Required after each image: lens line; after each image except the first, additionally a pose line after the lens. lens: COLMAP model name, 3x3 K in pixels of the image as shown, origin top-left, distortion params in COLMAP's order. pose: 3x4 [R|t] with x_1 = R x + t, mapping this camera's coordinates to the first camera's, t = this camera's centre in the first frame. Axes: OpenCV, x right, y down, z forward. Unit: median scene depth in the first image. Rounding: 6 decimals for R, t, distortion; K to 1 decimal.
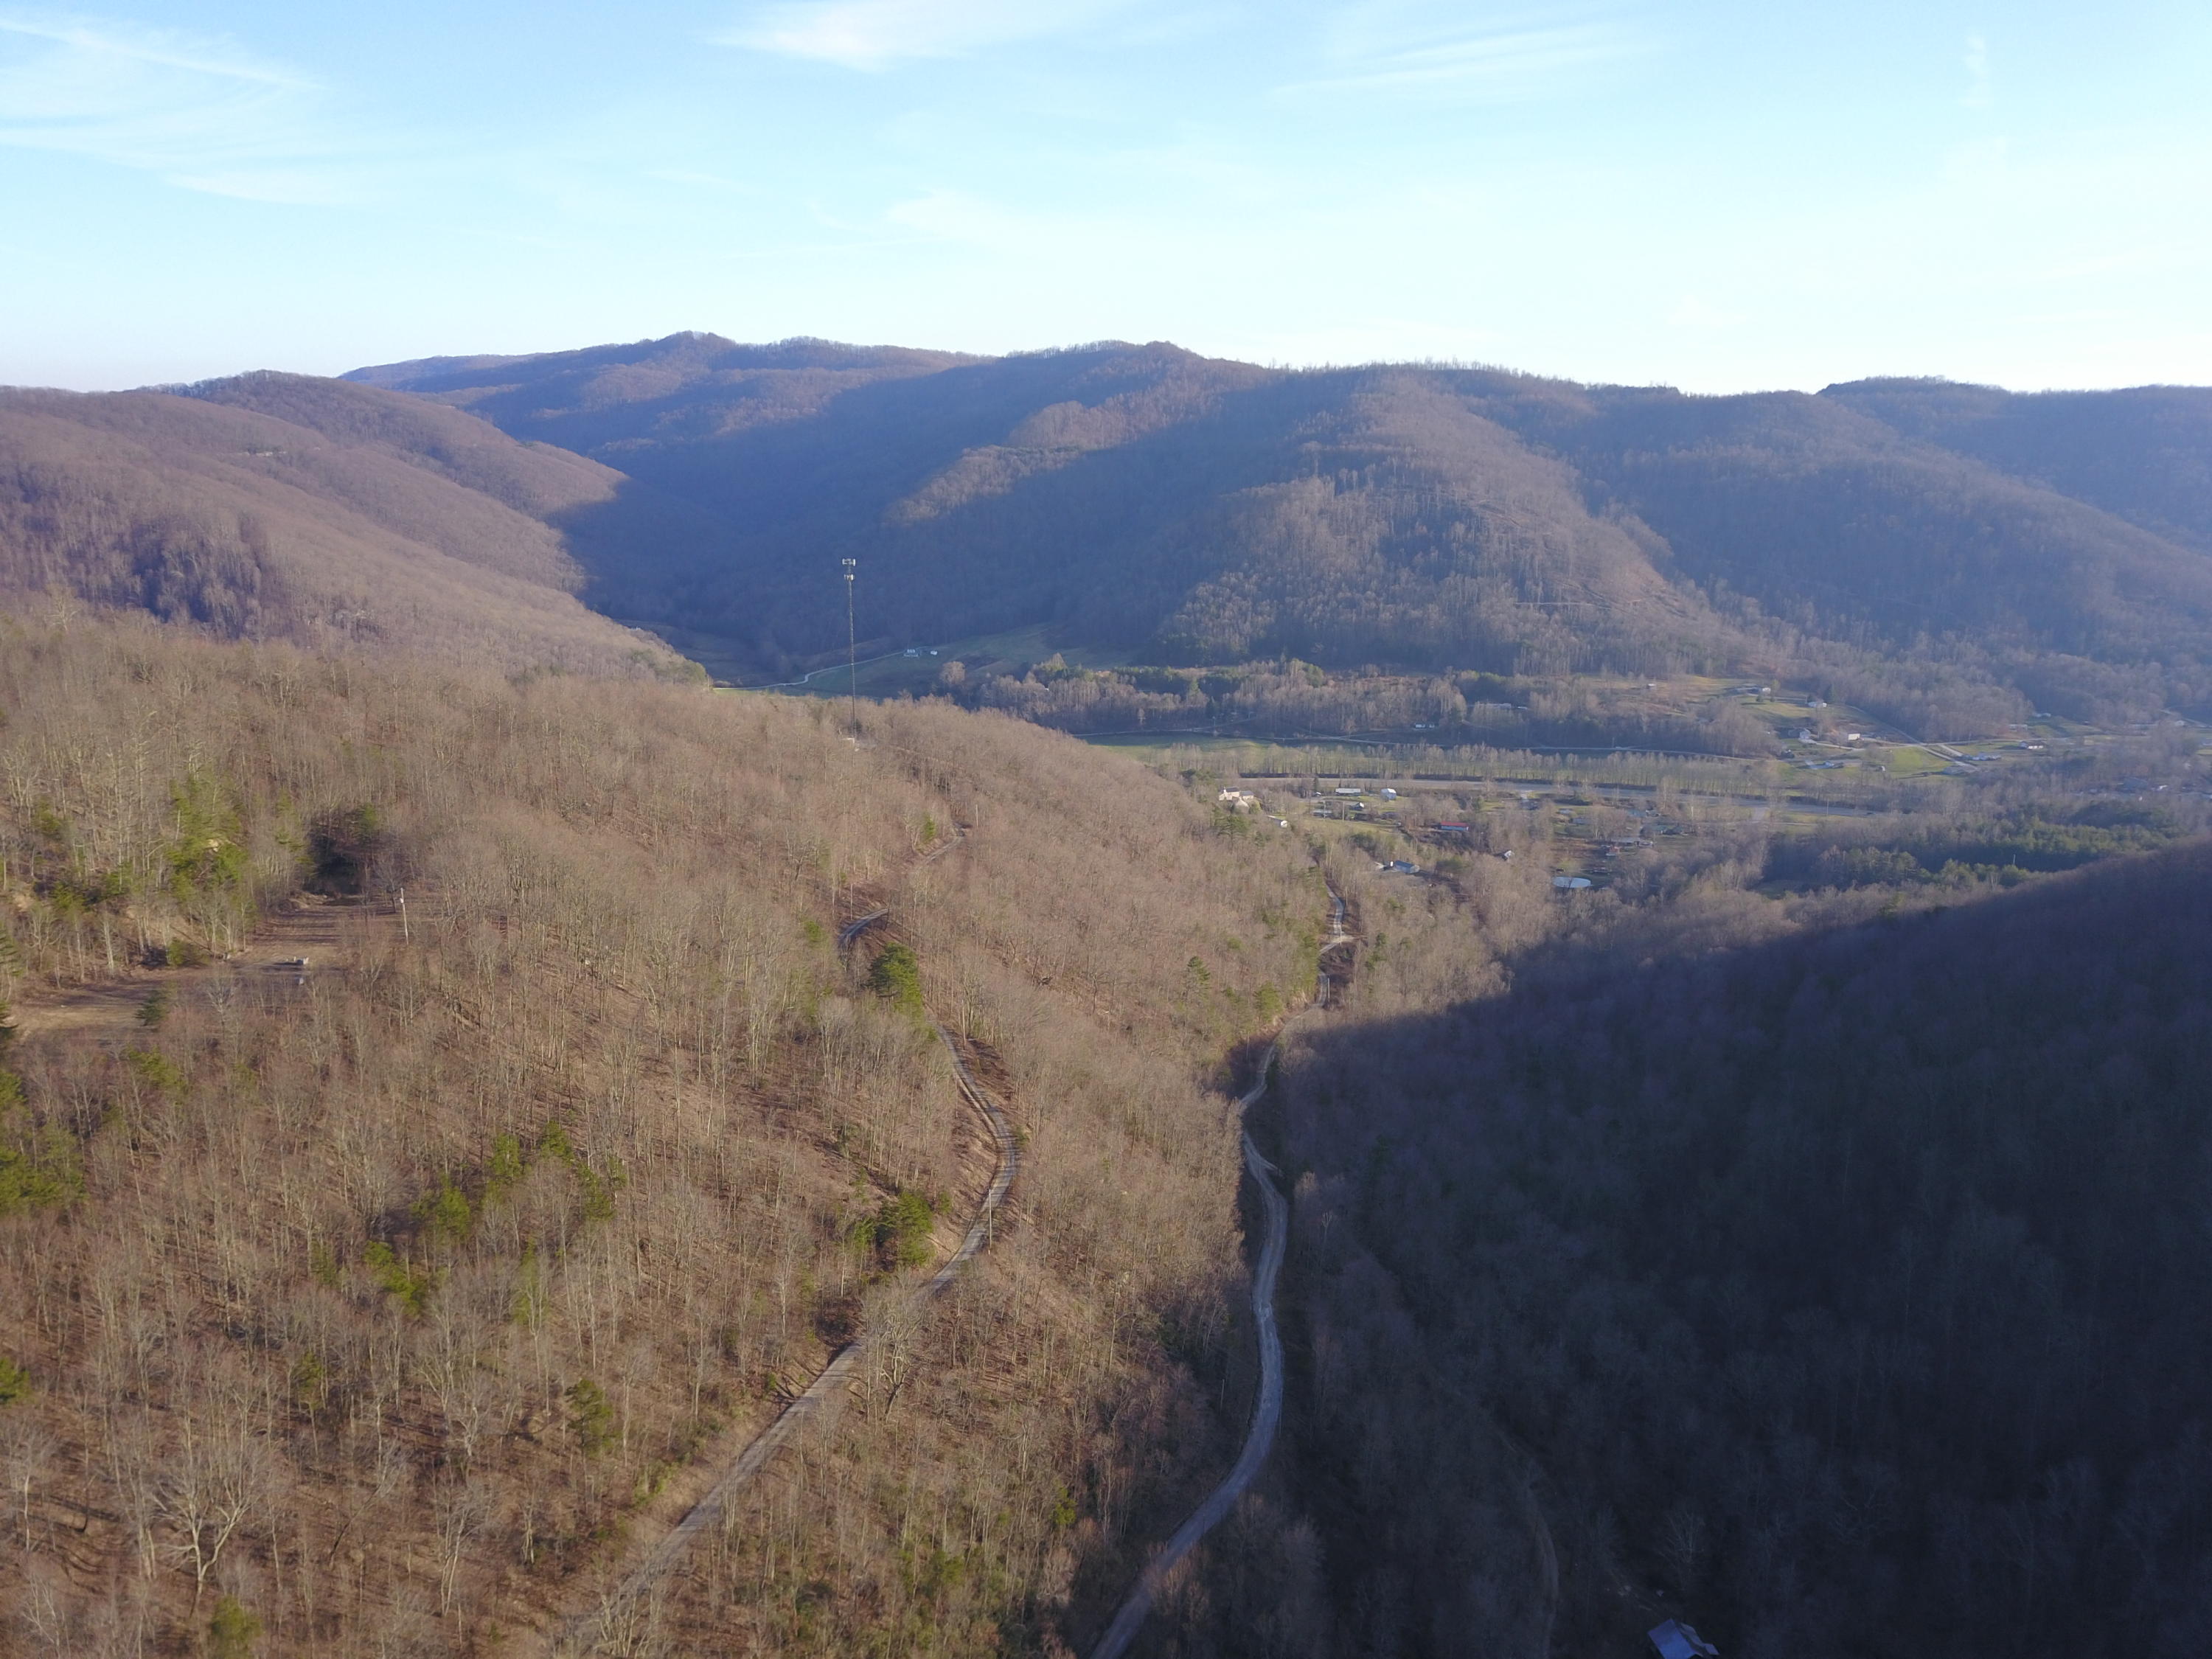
lens RADIAL K [[1683.8, 0, 1115.8], [0, 1683.8, 836.6], [0, 0, 1]] dist [0.017044, -0.007081]
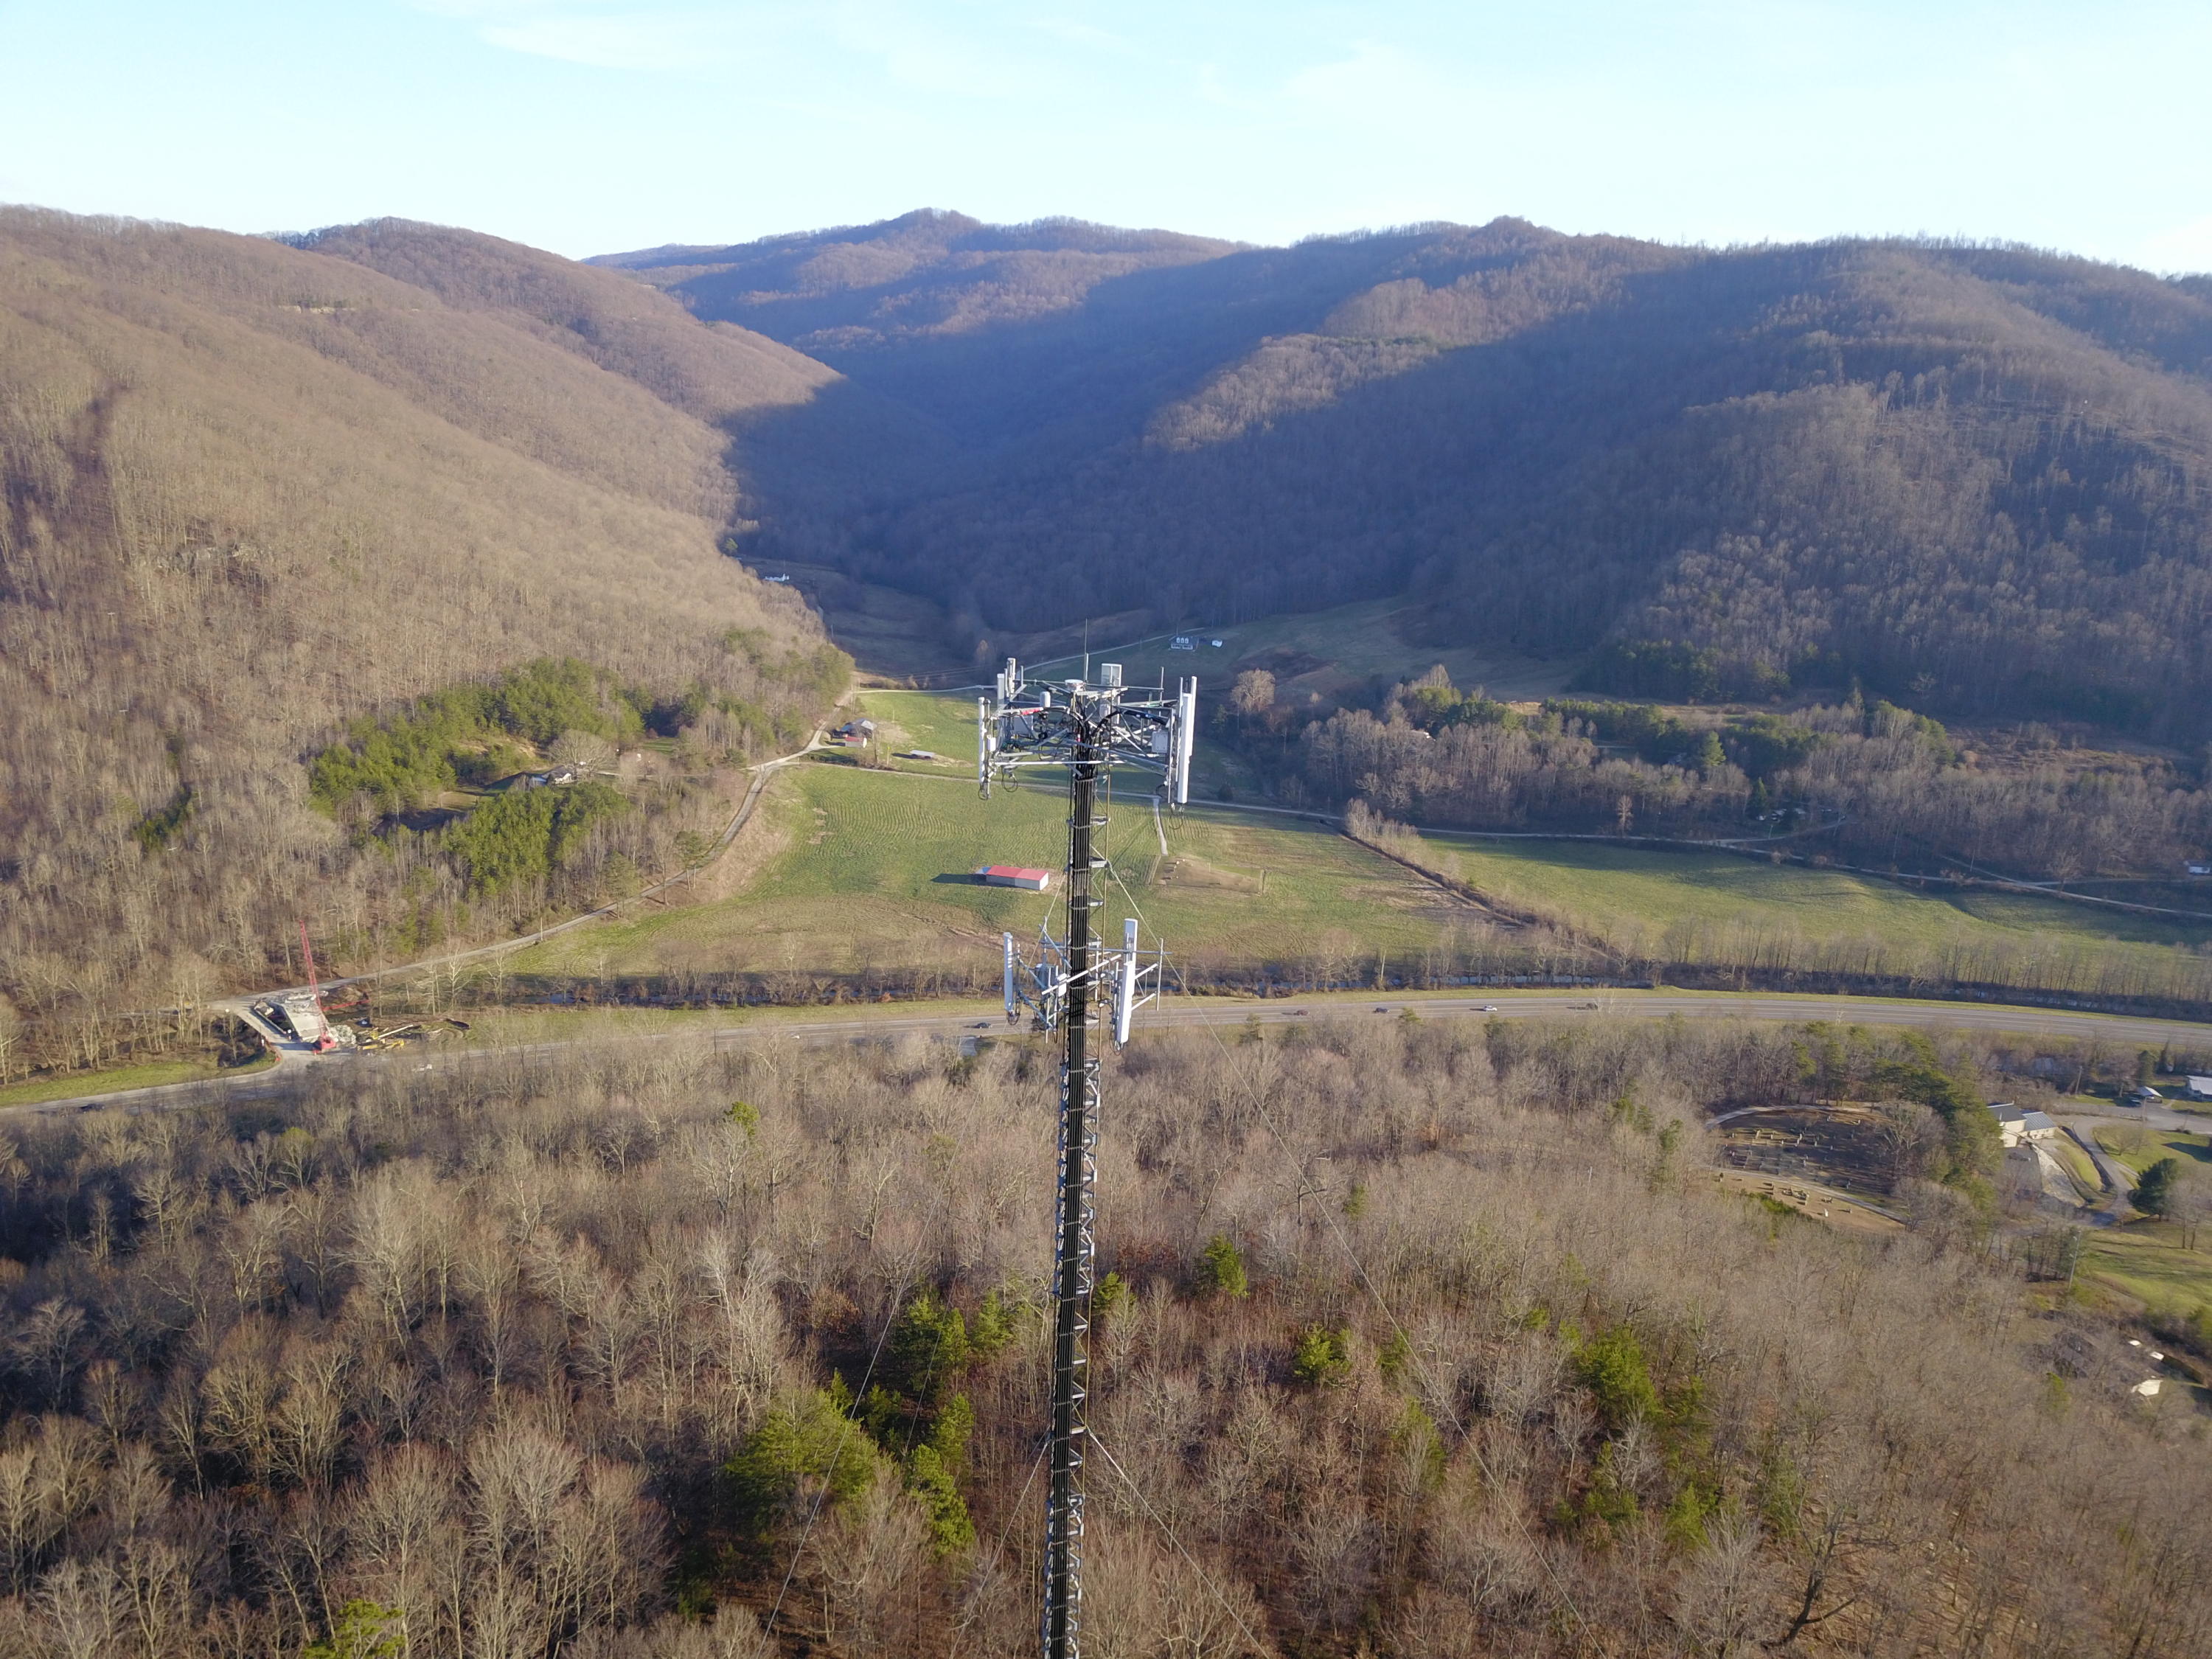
lens RADIAL K [[1683.8, 0, 1093.9], [0, 1683.8, 824.4], [0, 0, 1]] dist [0.017044, -0.007081]
pose [[0.987185, 0.069567, -0.143620, -0.053688], [-0.064564, 0.997143, 0.039210, -0.056542], [0.145938, -0.029434, 0.988856, 0.331447]]
